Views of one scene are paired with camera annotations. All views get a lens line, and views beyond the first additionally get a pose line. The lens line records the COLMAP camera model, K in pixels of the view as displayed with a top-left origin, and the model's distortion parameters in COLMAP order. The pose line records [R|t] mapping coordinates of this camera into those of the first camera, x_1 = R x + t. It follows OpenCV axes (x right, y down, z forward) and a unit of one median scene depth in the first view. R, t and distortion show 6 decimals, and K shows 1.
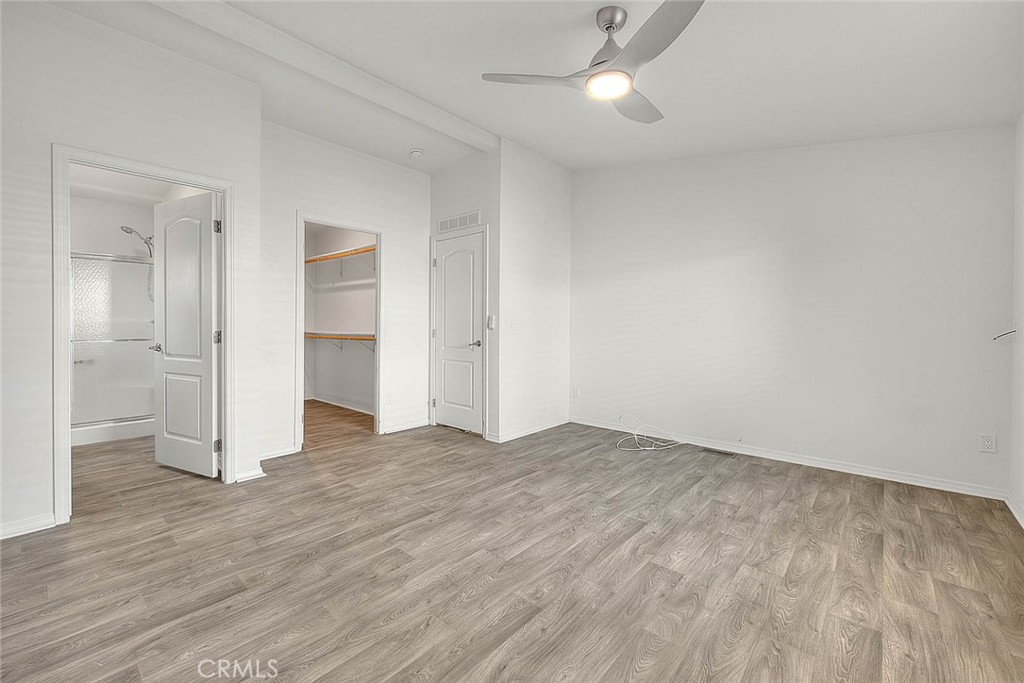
lens RADIAL K [[437.3, 0, 516.4], [0, 437.3, 332.6], [0, 0, 1]] dist [0.000768, -0.000973]
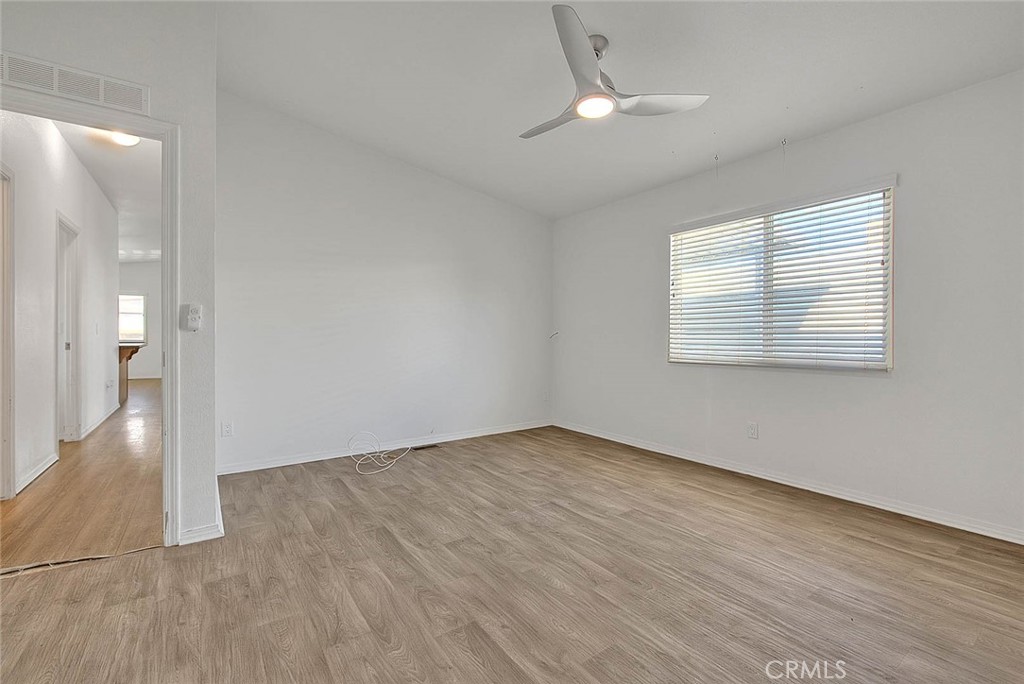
lens RADIAL K [[437.3, 0, 519.0], [0, 437.3, 339.3], [0, 0, 1]] dist [0.000768, -0.000973]
pose [[0.219610, -0.012432, 0.975509, -0.699551], [0.016444, 0.999824, 0.009040, 0.007188], [-0.975449, 0.014056, 0.219776, 0.723289]]
